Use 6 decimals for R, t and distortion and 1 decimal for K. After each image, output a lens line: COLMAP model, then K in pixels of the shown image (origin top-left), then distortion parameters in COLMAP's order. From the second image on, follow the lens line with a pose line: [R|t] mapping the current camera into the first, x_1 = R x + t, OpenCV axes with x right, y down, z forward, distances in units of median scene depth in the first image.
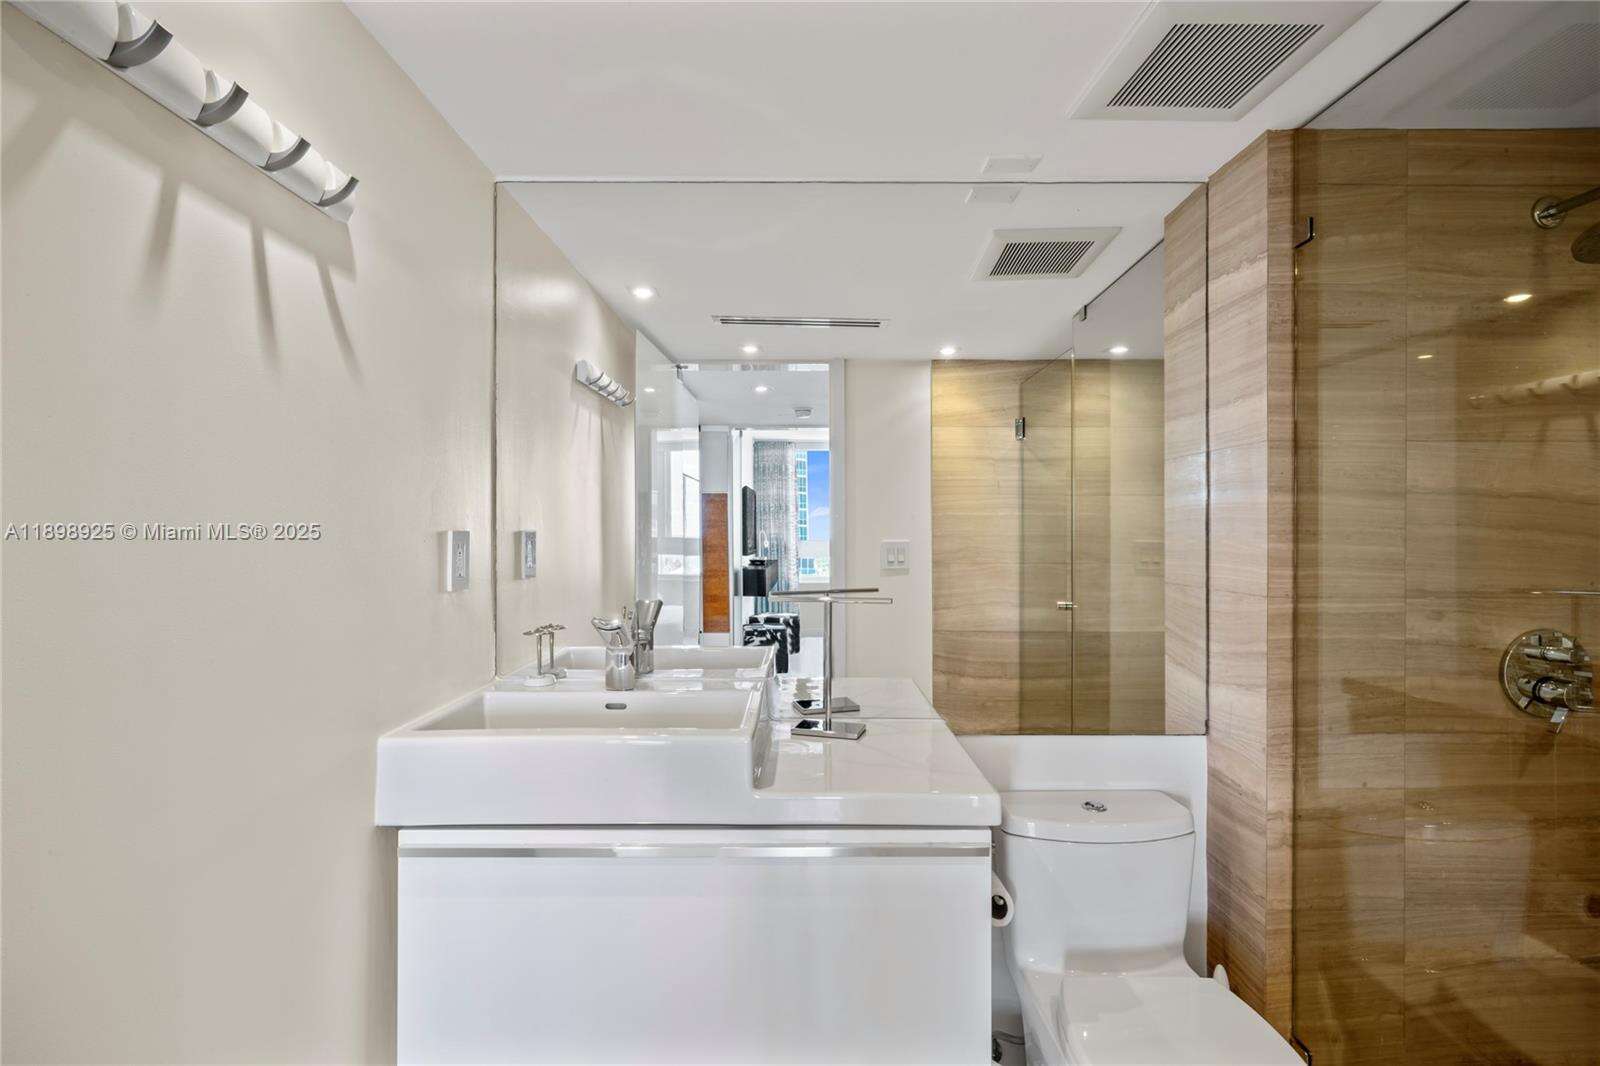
lens RADIAL K [[725.0, 0, 795.4], [0, 725.0, 538.3], [0, 0, 1]] dist [0.008653, 0.000472]
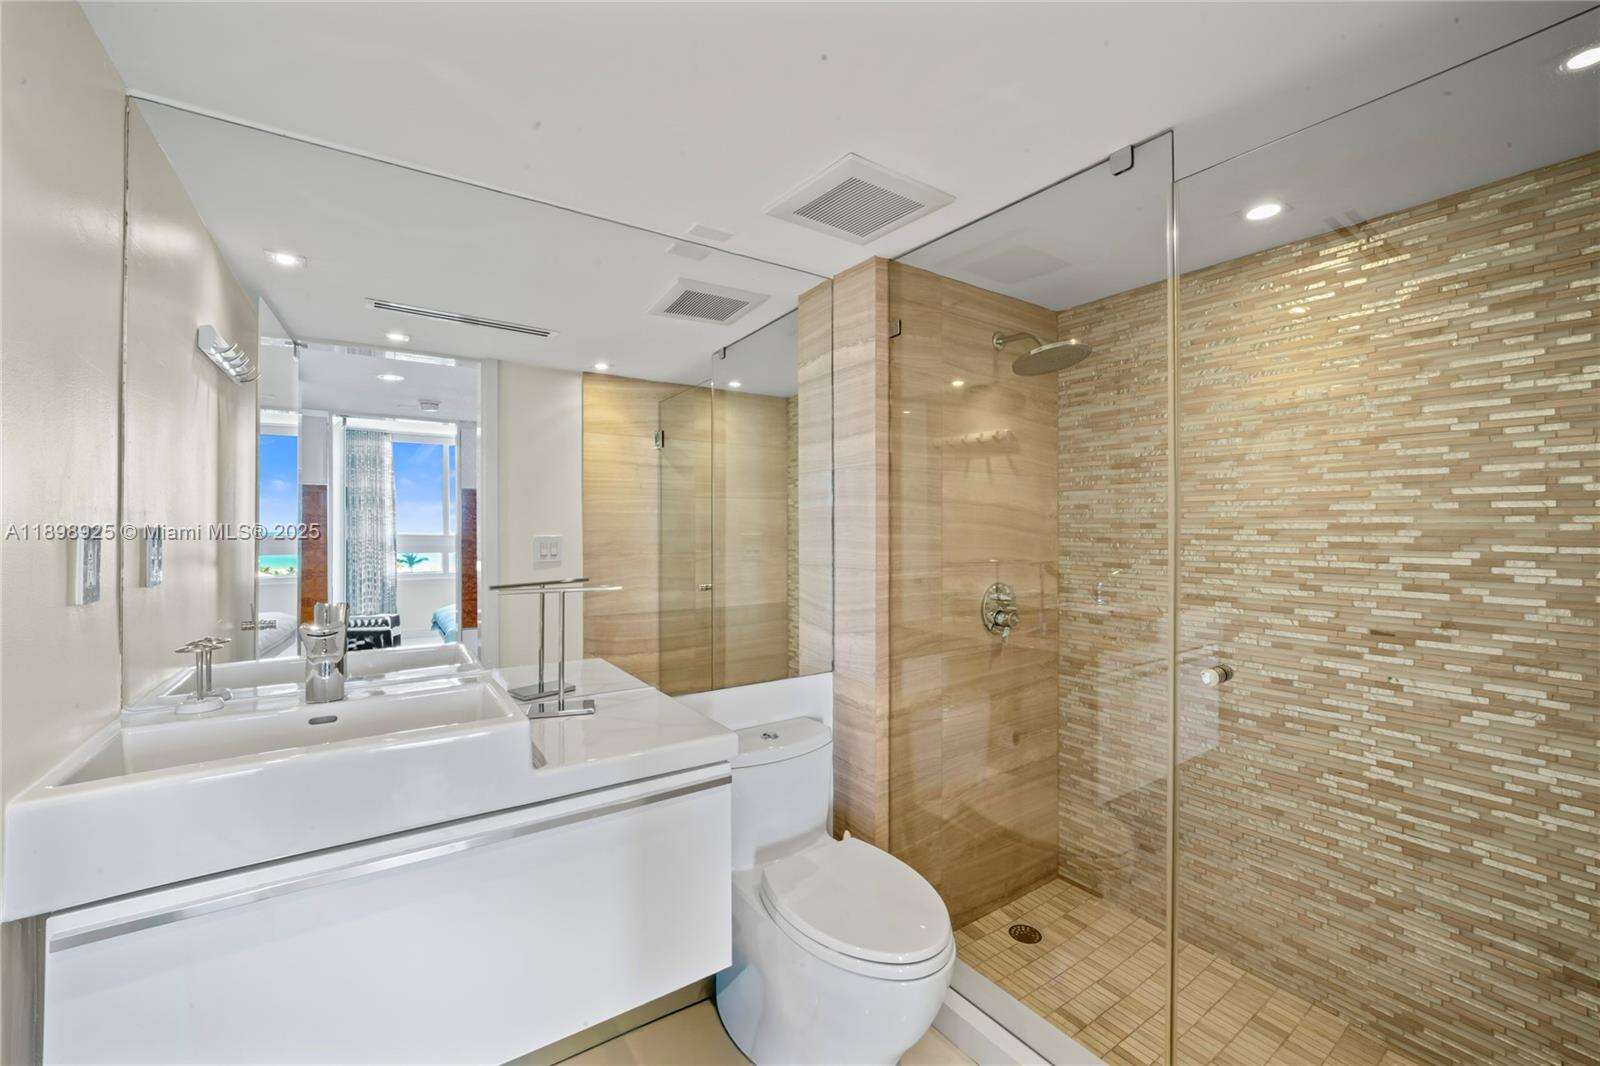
lens RADIAL K [[648.4, 0, 797.5], [0, 648.4, 529.4], [0, 0, 1]] dist [-0.002896, 0.000982]
pose [[0.833034, -0.004392, 0.553205, -0.194545], [0.007527, 0.999966, -0.003394, 0.000268], [-0.553171, 0.006991, 0.833038, -0.005950]]
